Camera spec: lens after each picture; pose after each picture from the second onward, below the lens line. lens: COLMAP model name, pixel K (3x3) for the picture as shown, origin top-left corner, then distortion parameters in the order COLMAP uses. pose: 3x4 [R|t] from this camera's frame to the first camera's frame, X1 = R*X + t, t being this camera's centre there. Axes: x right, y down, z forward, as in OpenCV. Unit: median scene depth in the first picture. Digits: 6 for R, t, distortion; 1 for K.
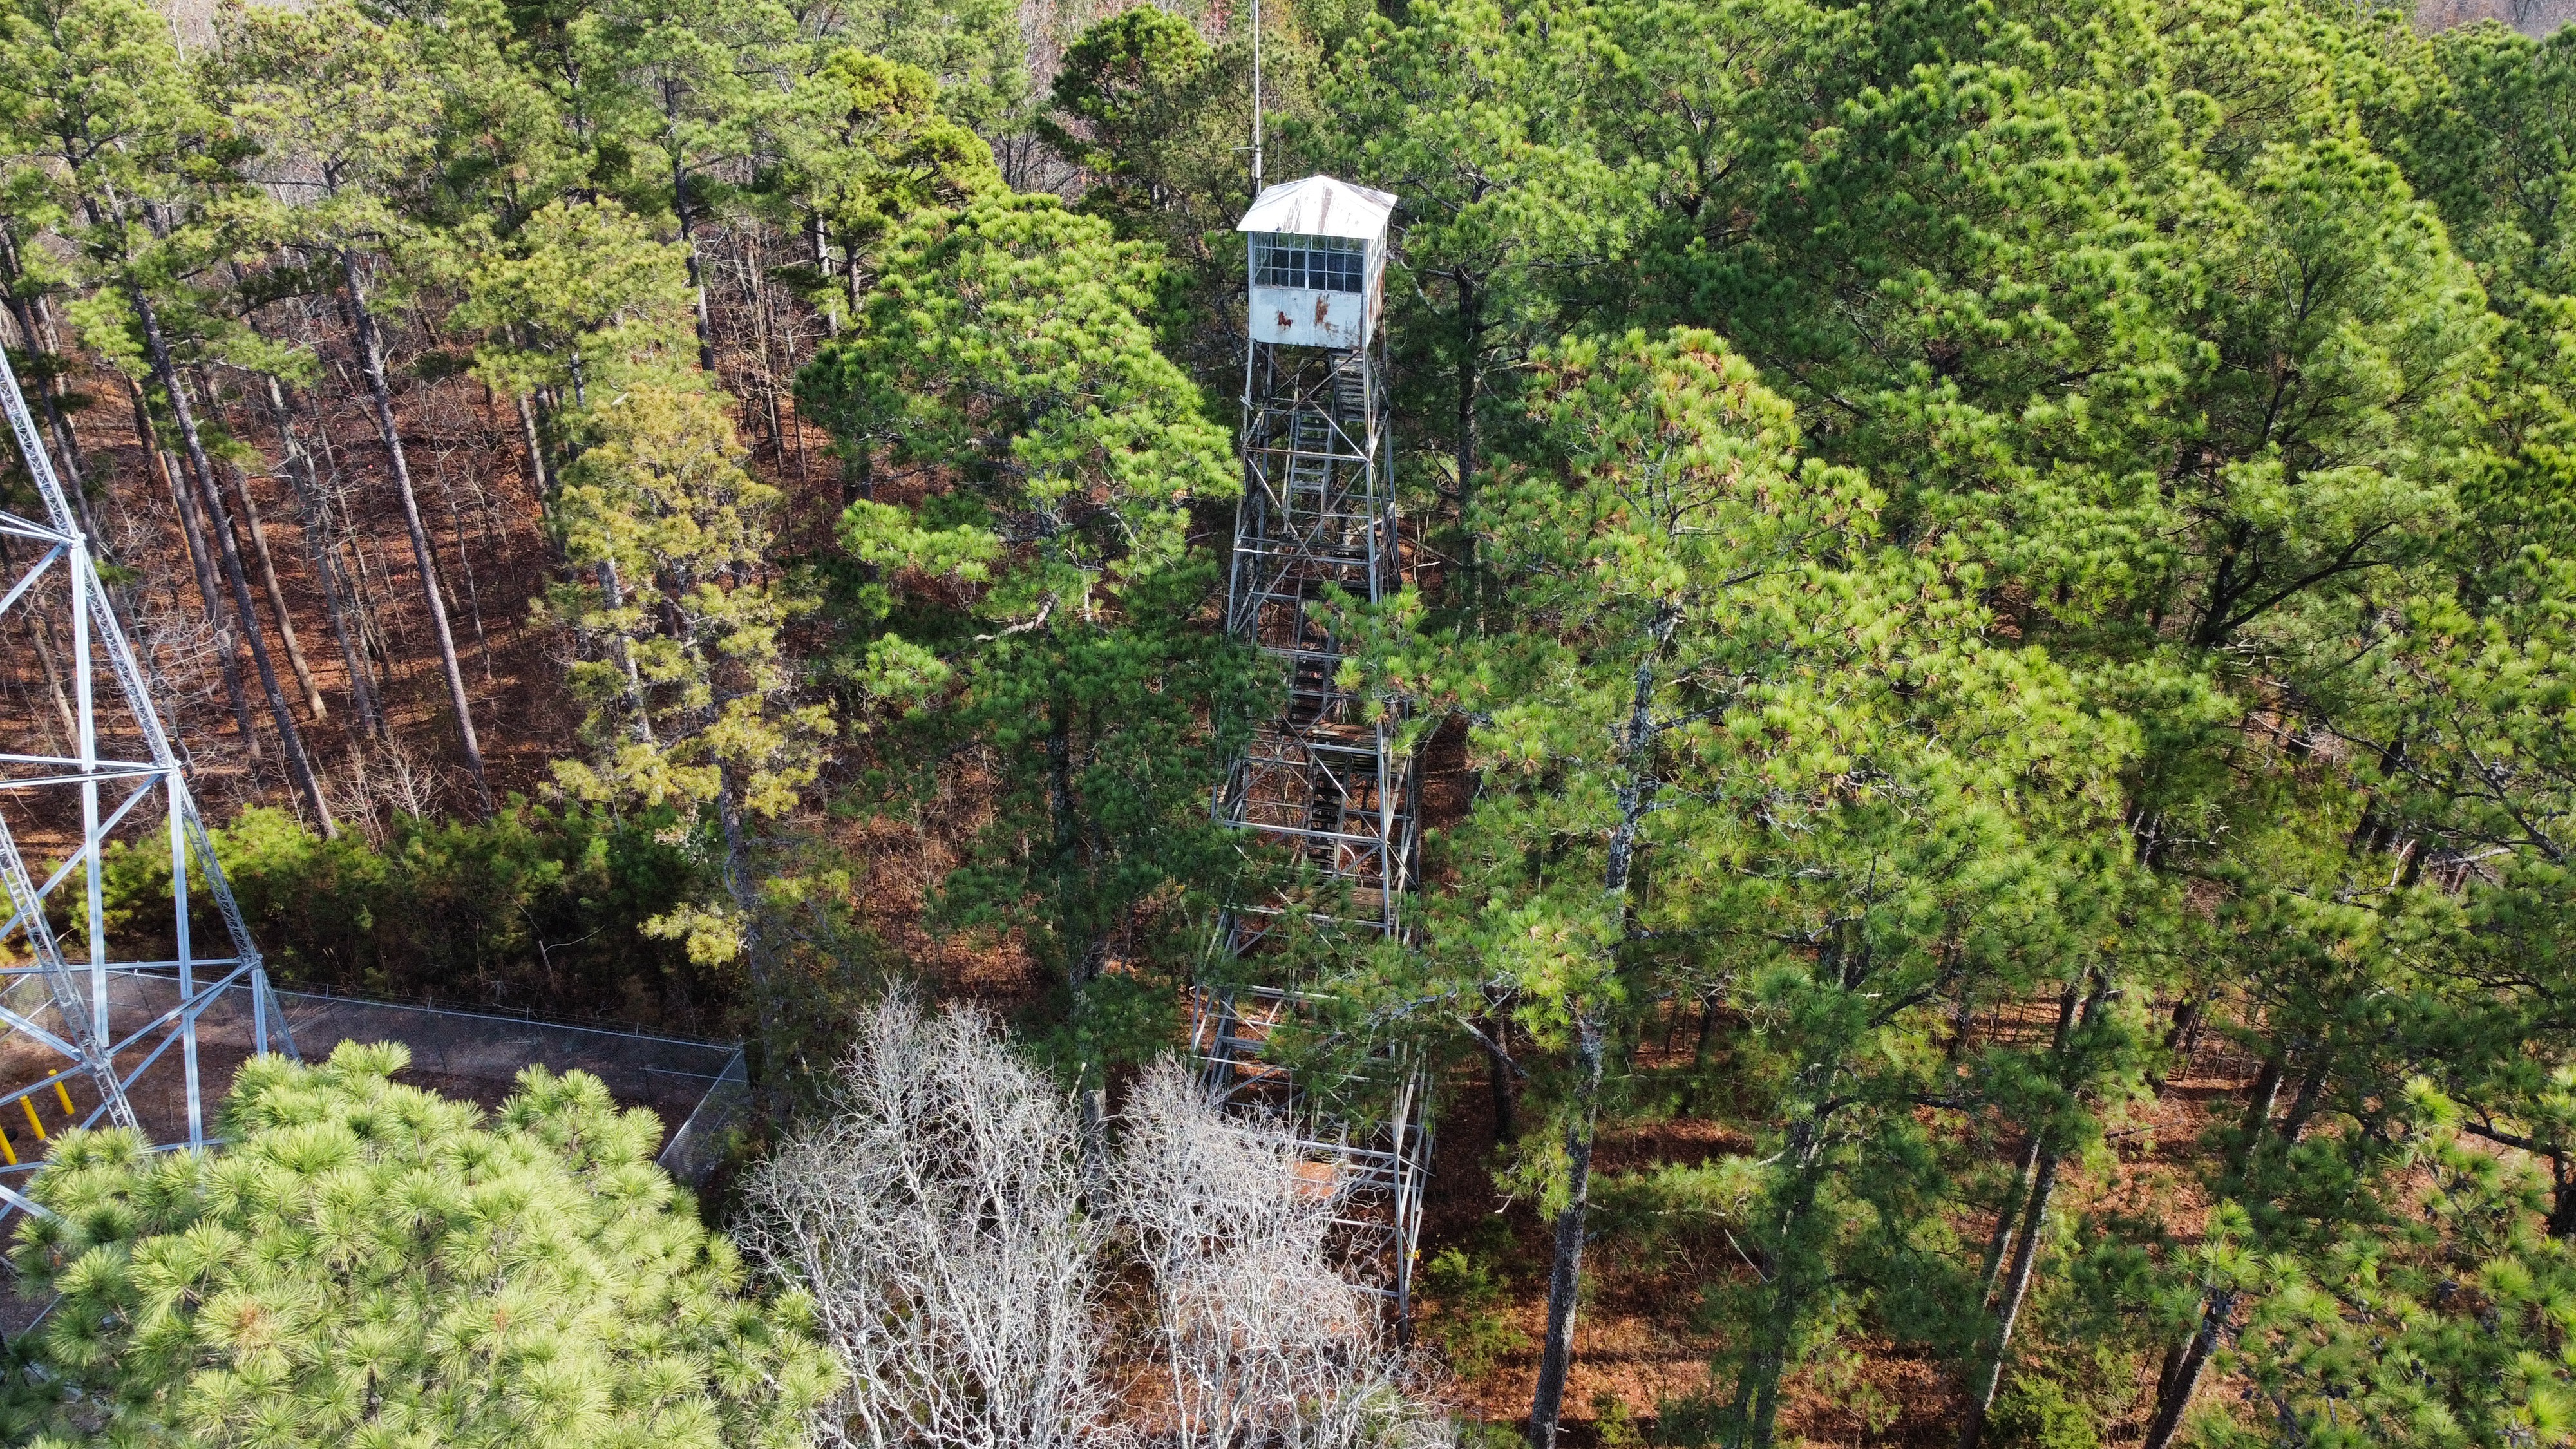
lens RADIAL K [[1891.9, 0, 1283.4], [0, 1891.9, 734.3], [0, 0, 1]] dist [-0.006164, -0.004777]
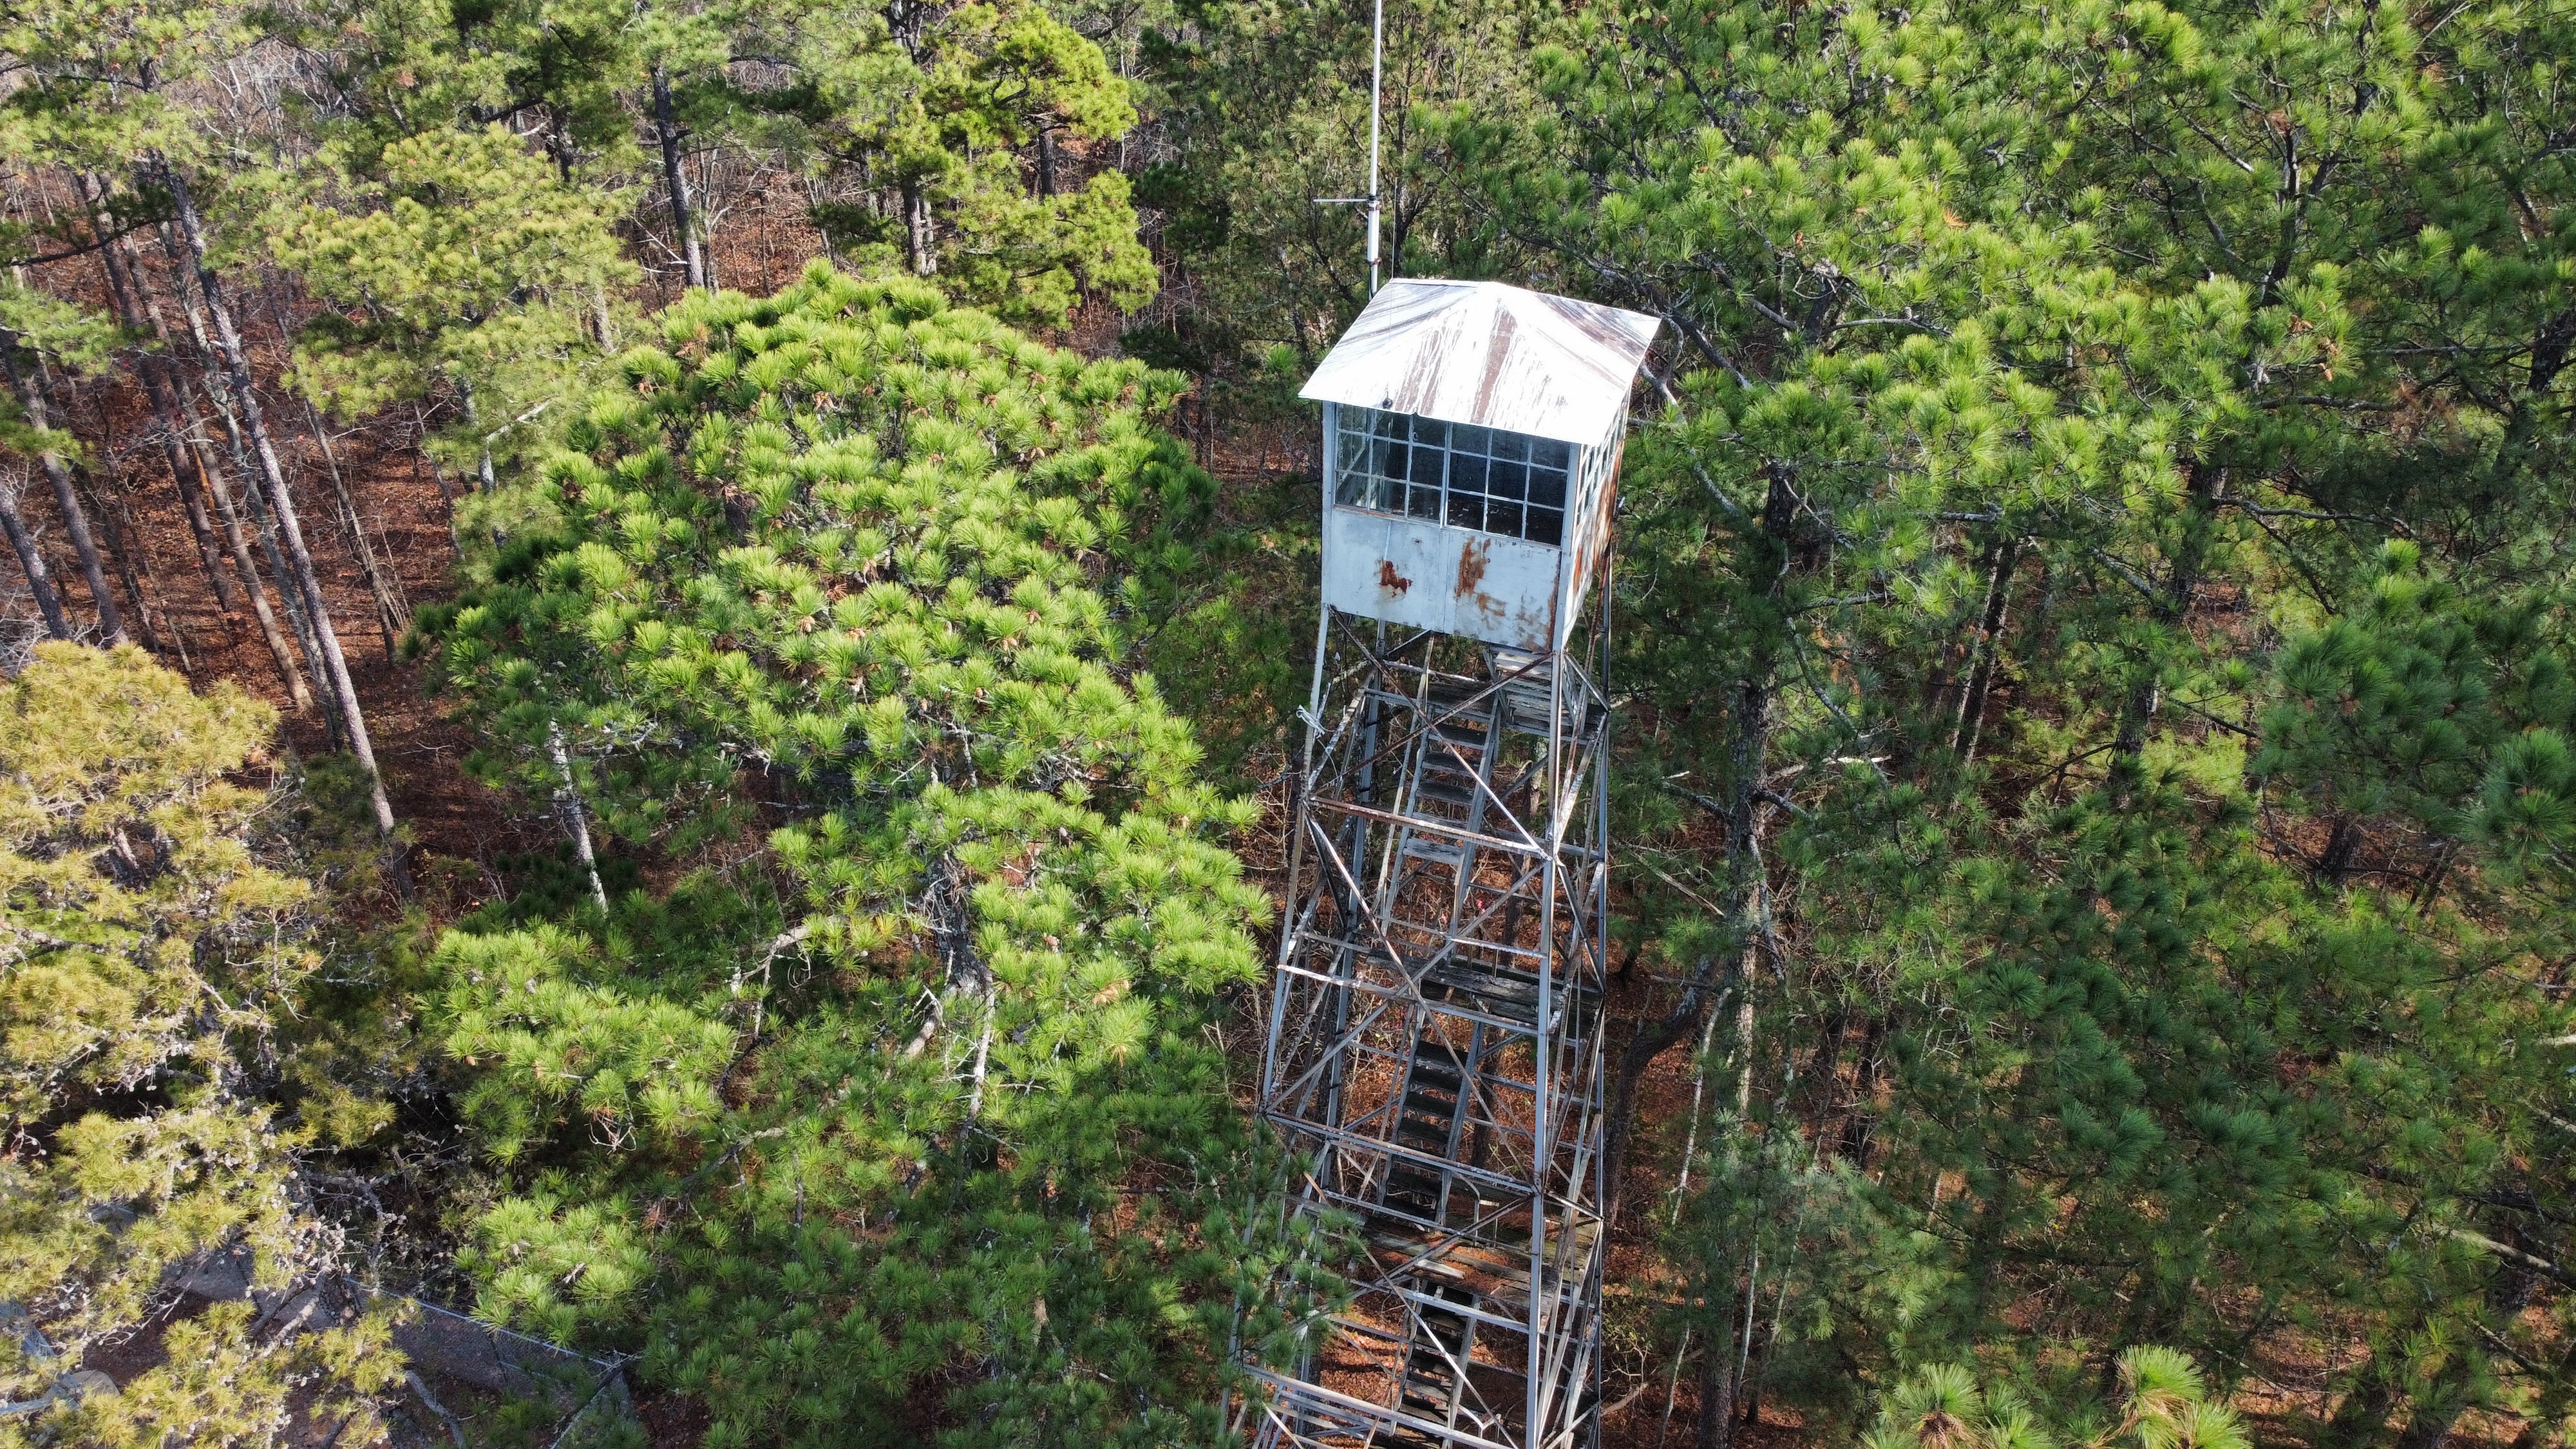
lens RADIAL K [[1891.9, 0, 1287.3], [0, 1891.9, 713.4], [0, 0, 1]] dist [-0.006164, -0.004777]
pose [[0.988695, 0.088587, -0.120974, 0.034772], [-0.080540, 0.994299, 0.069872, -0.217484], [0.126474, -0.059339, 0.990194, 0.527076]]
